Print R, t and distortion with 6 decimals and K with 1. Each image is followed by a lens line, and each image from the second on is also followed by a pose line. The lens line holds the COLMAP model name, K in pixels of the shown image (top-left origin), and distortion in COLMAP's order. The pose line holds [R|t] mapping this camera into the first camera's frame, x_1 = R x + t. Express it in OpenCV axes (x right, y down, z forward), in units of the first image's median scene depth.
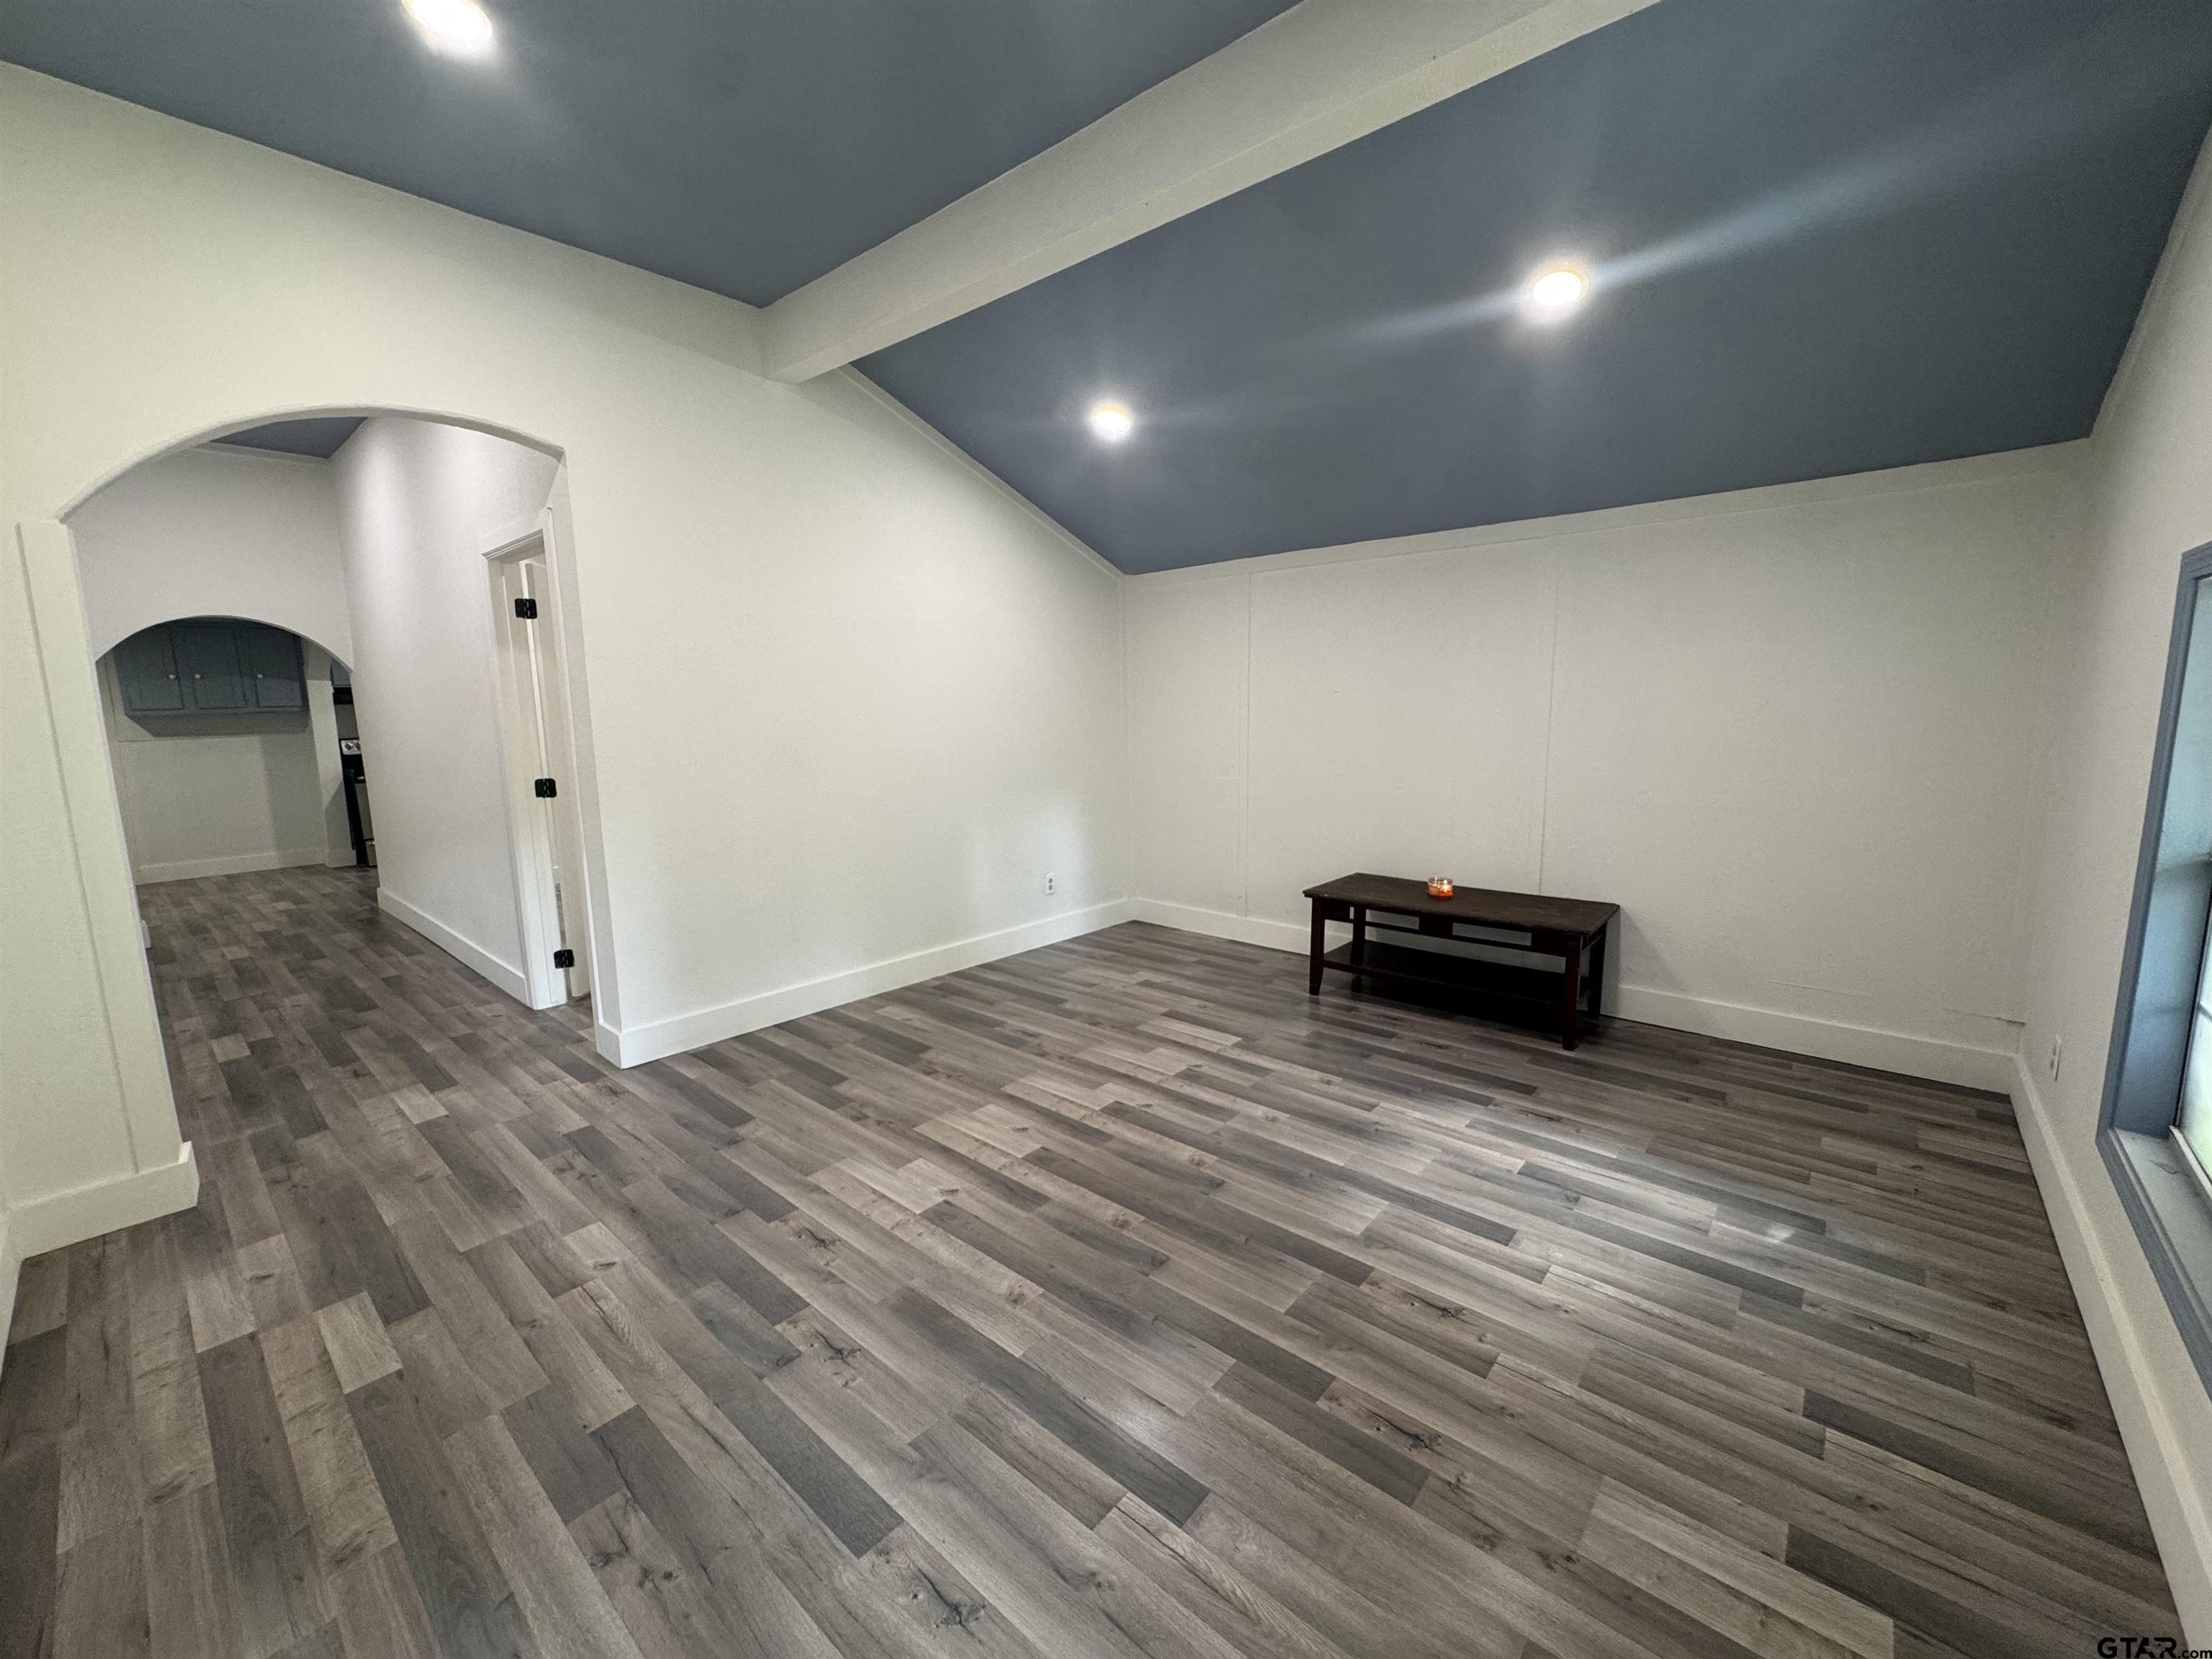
lens RADIAL K [[880.7, 0, 1110.3], [0, 880.7, 839.6], [0, 0, 1]] dist [-0.003342, 0.000827]
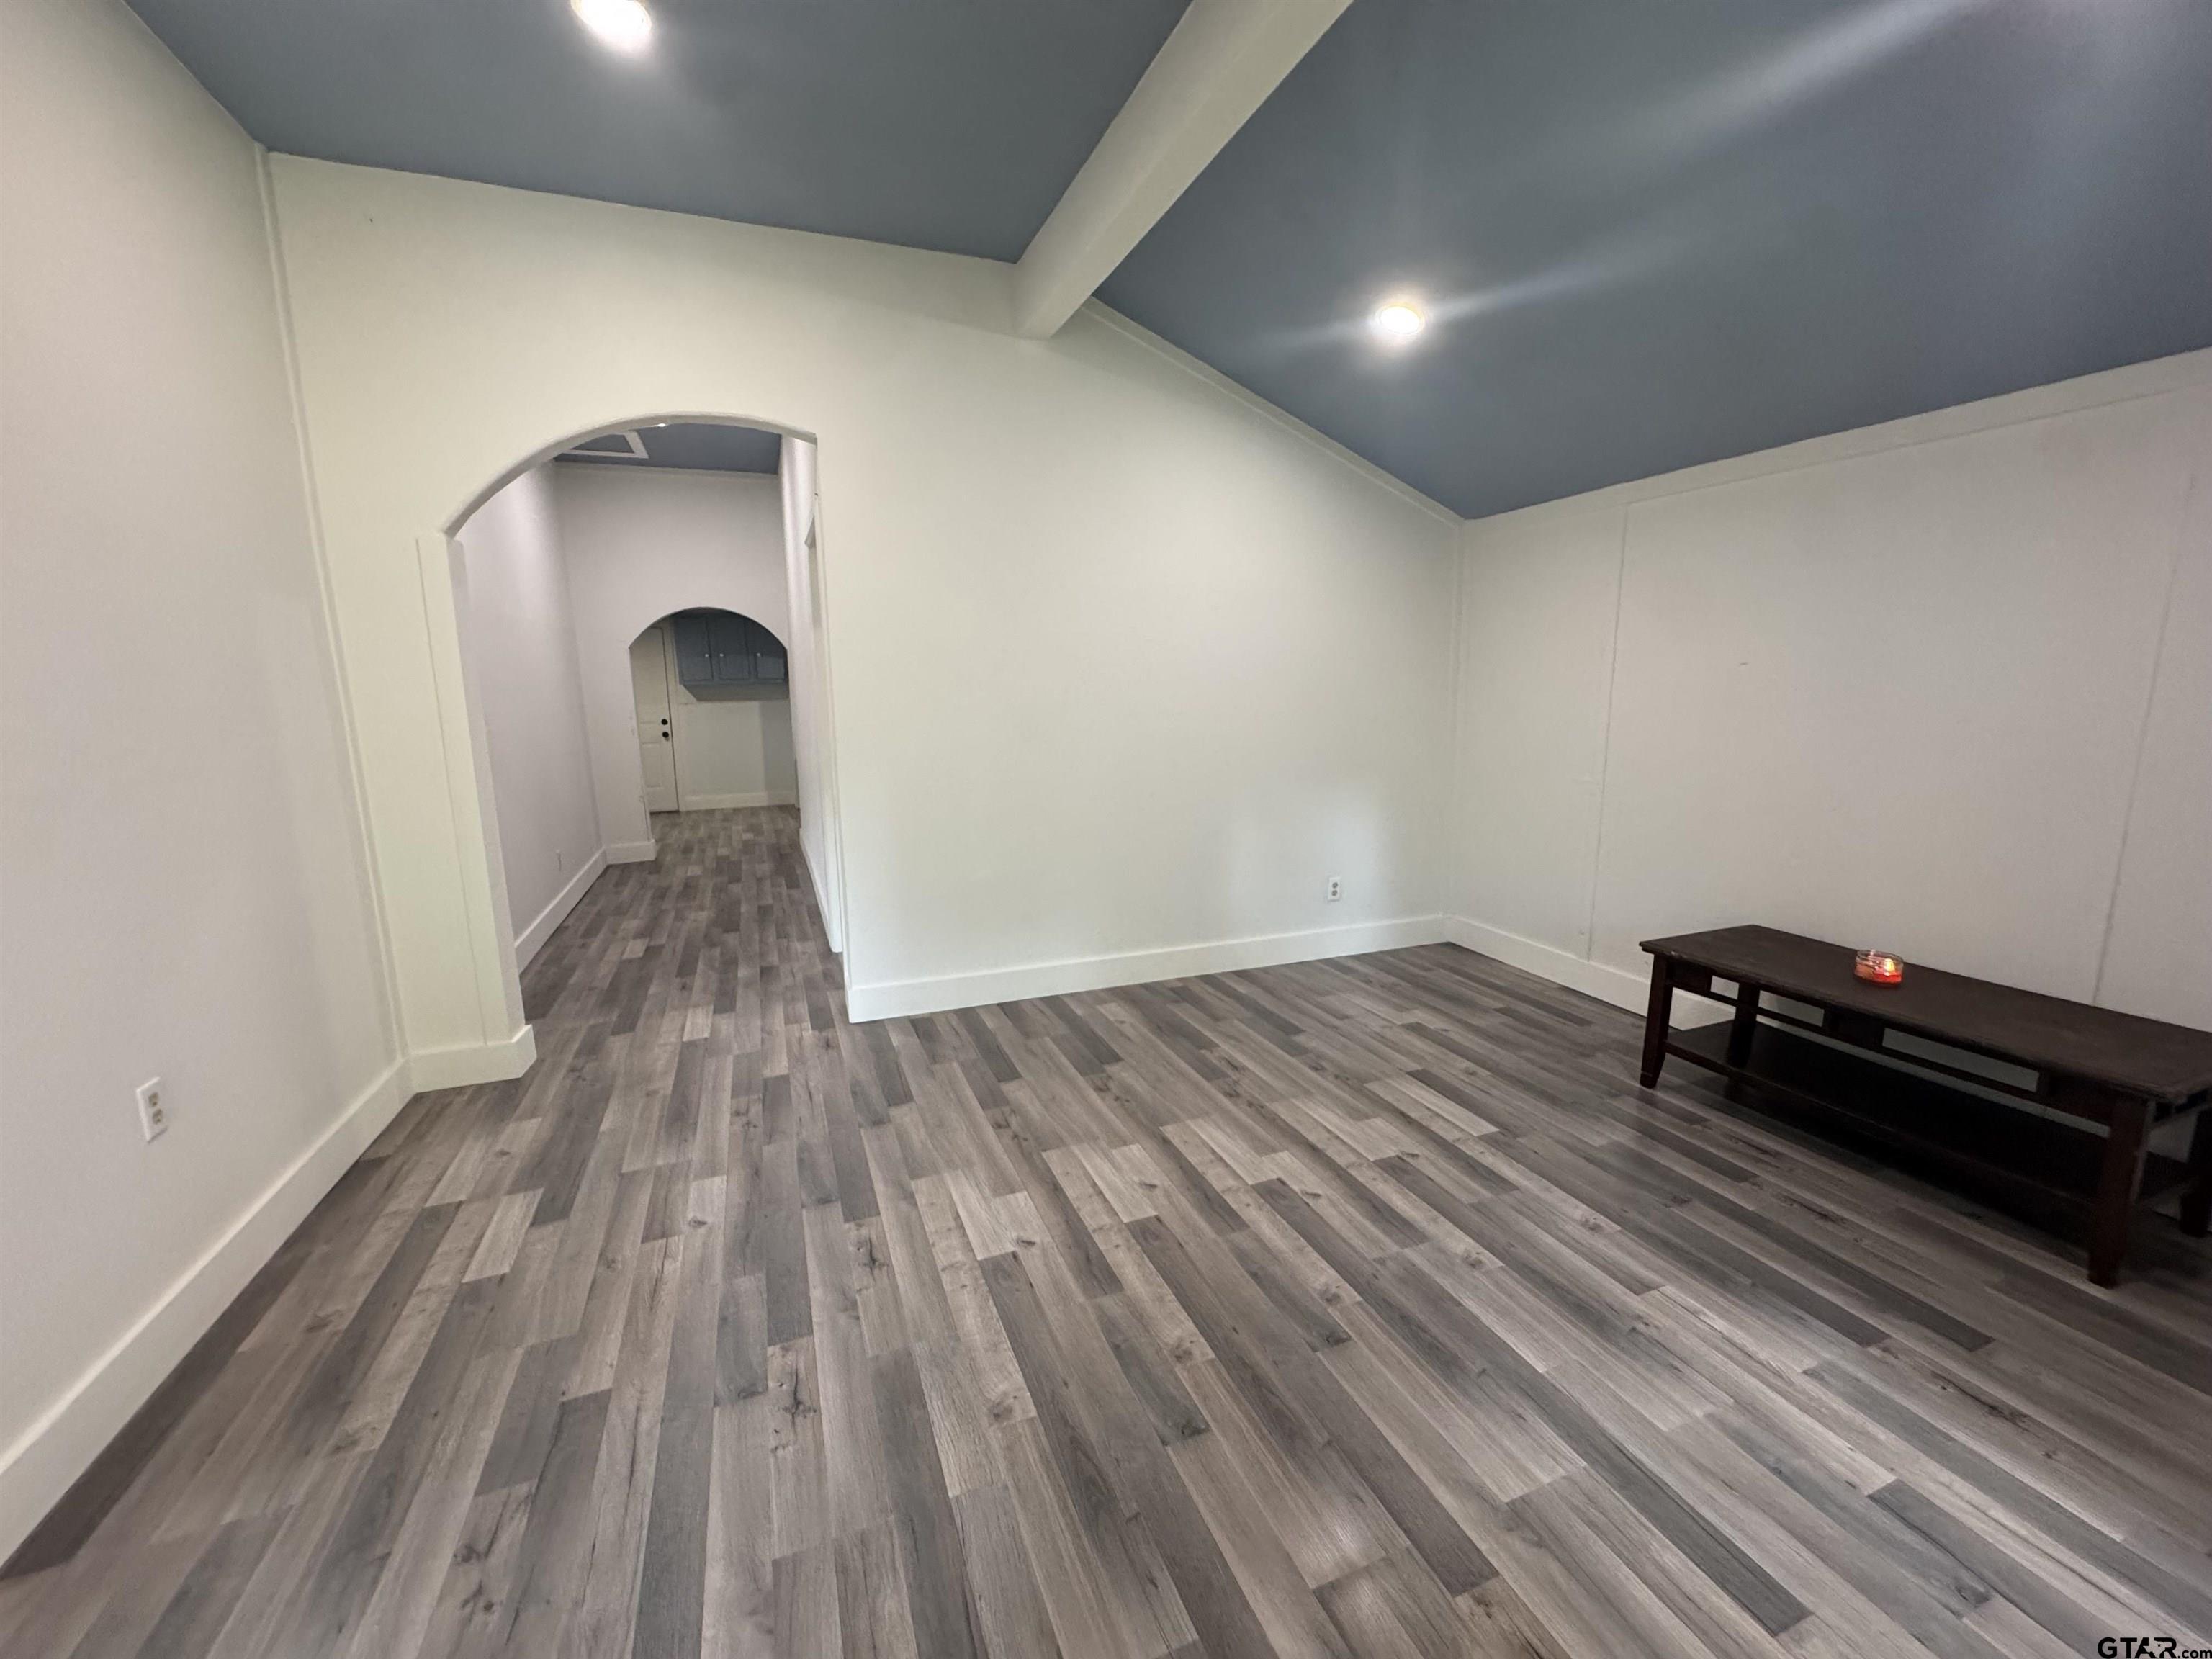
lens RADIAL K [[880.7, 0, 1102.2], [0, 880.7, 841.9], [0, 0, 1]] dist [-0.003342, 0.000827]
pose [[0.885971, 0.088061, -0.455303, 0.169718], [-0.073931, 0.996069, 0.048790, -0.030156], [0.457810, -0.009566, 0.888999, 0.180580]]
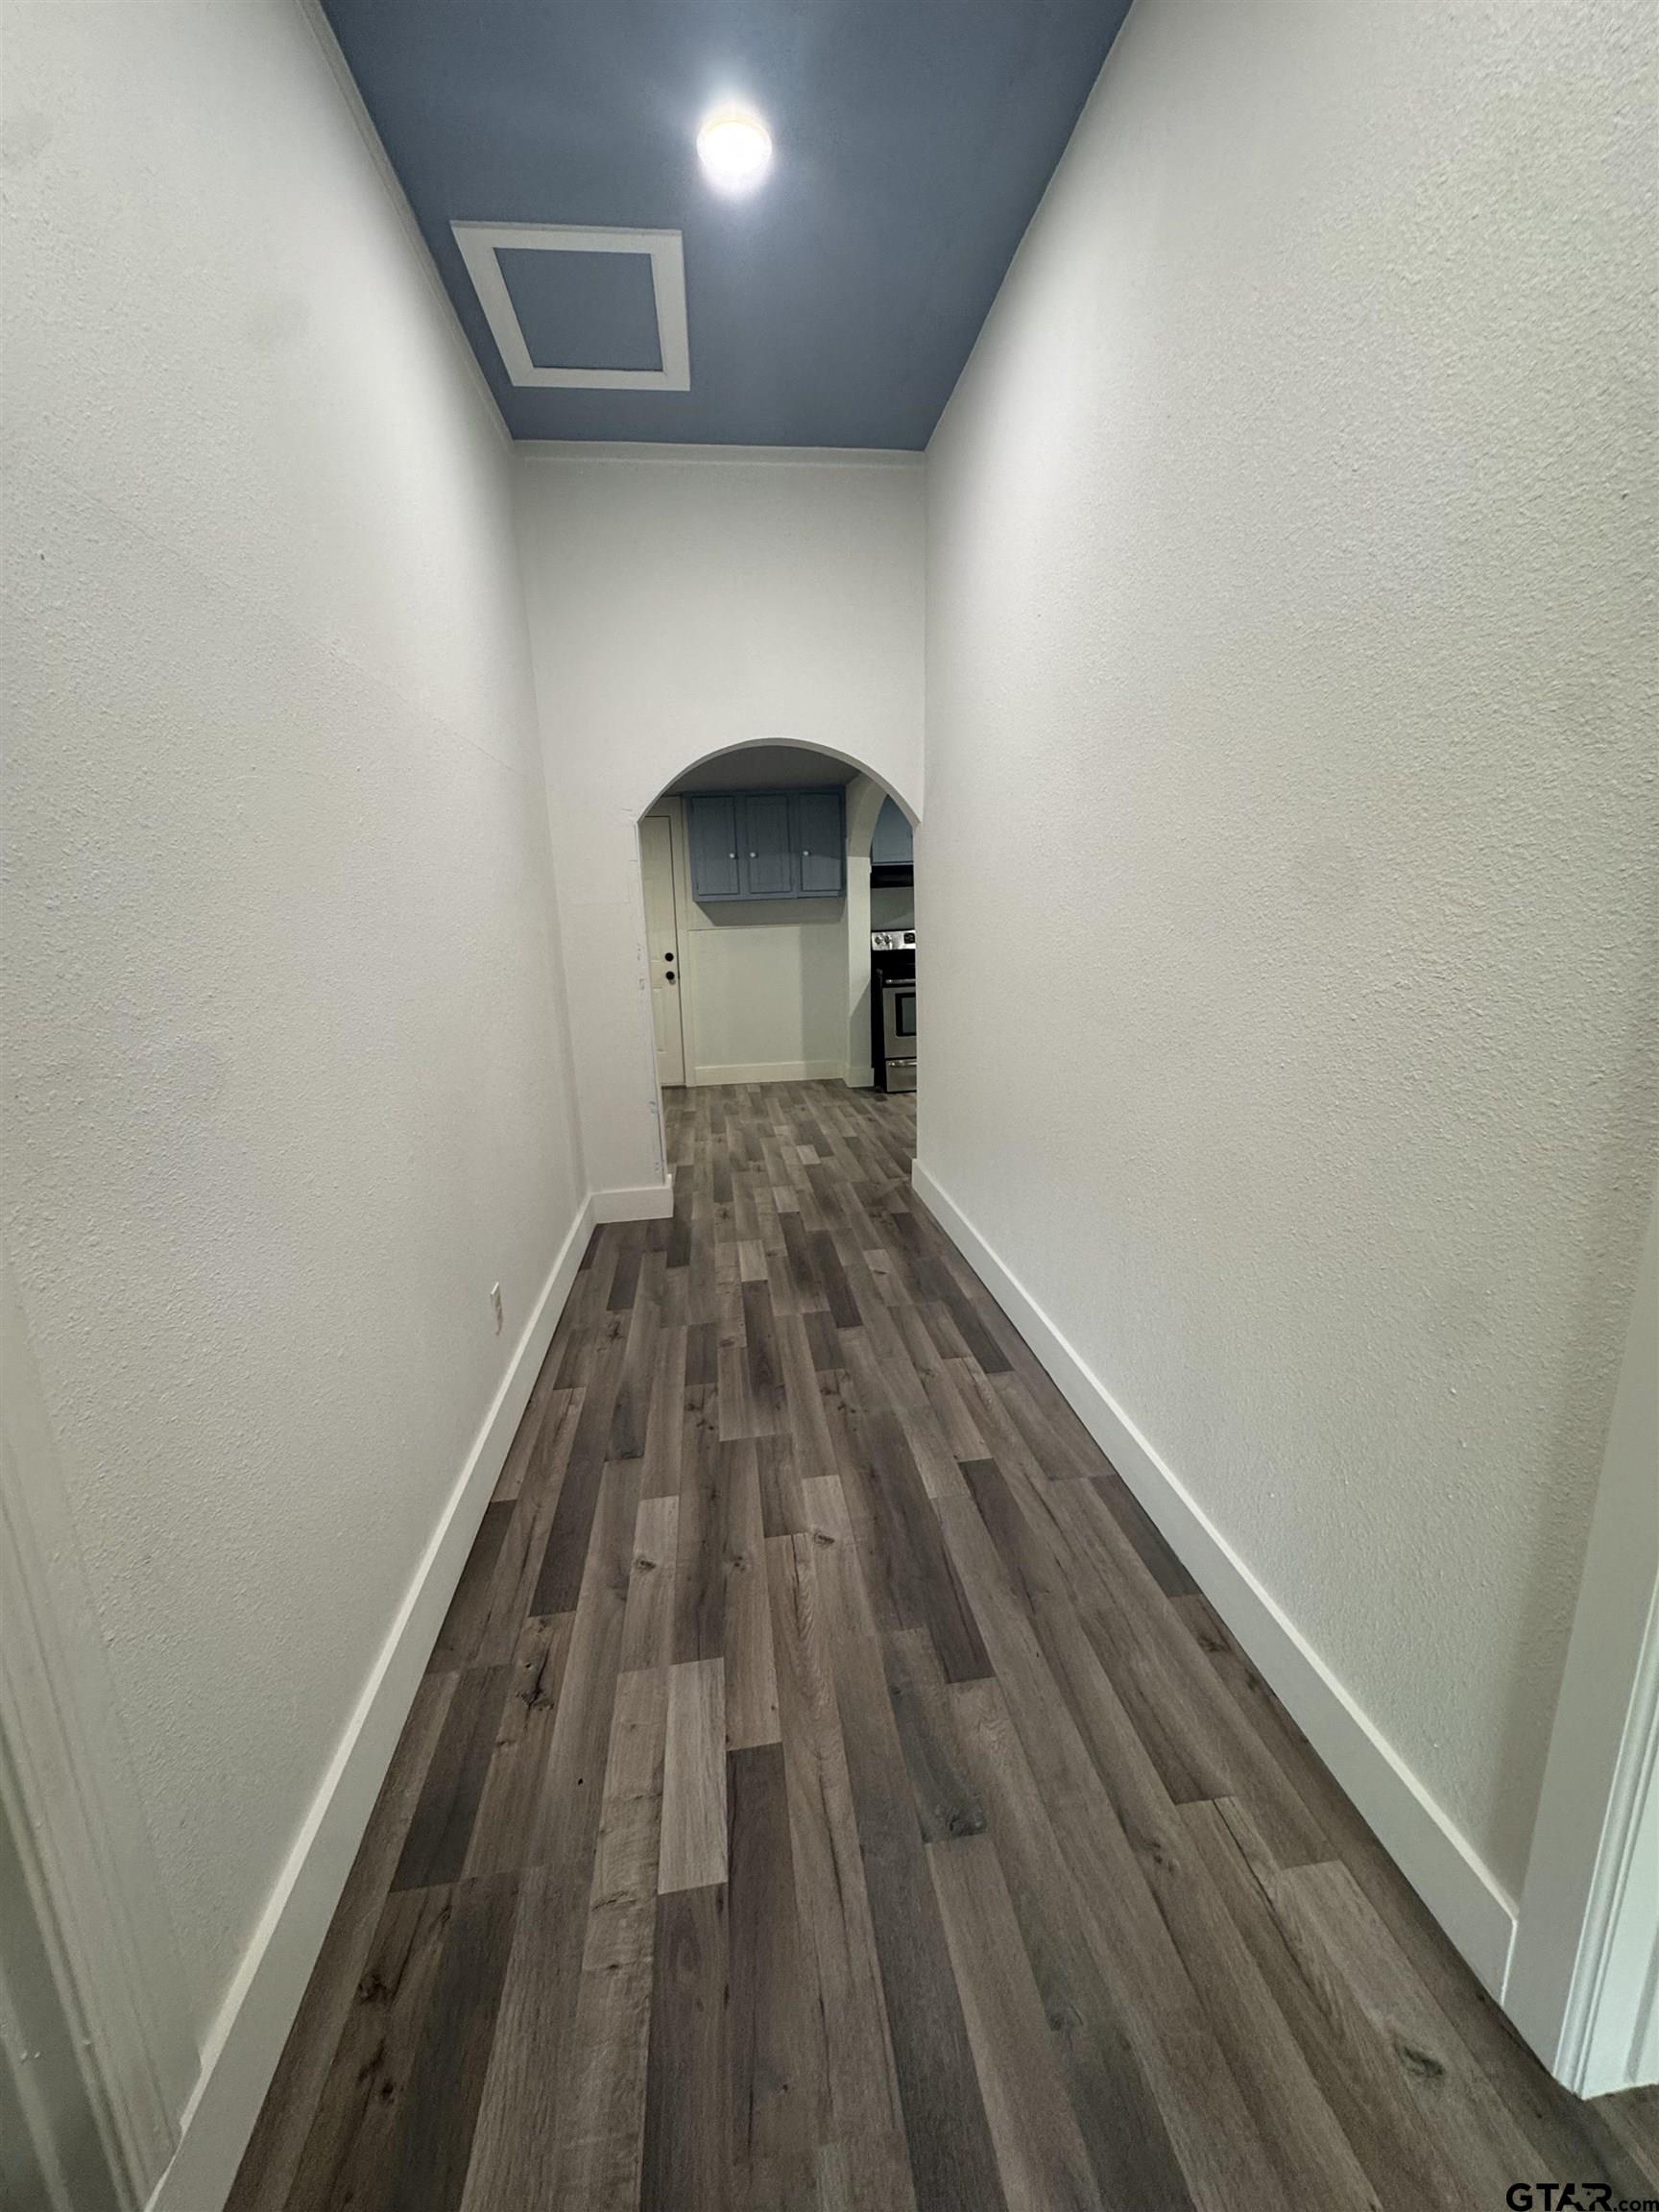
lens RADIAL K [[880.7, 0, 839.7], [0, 880.7, 1112.6], [0, 0, 1]] dist [-0.003342, 0.000827]
pose [[0.754312, 0.141643, -0.641055, -0.776184], [-0.082752, 0.989174, 0.121190, -0.096697], [0.651280, -0.038366, 0.757867, 0.787556]]
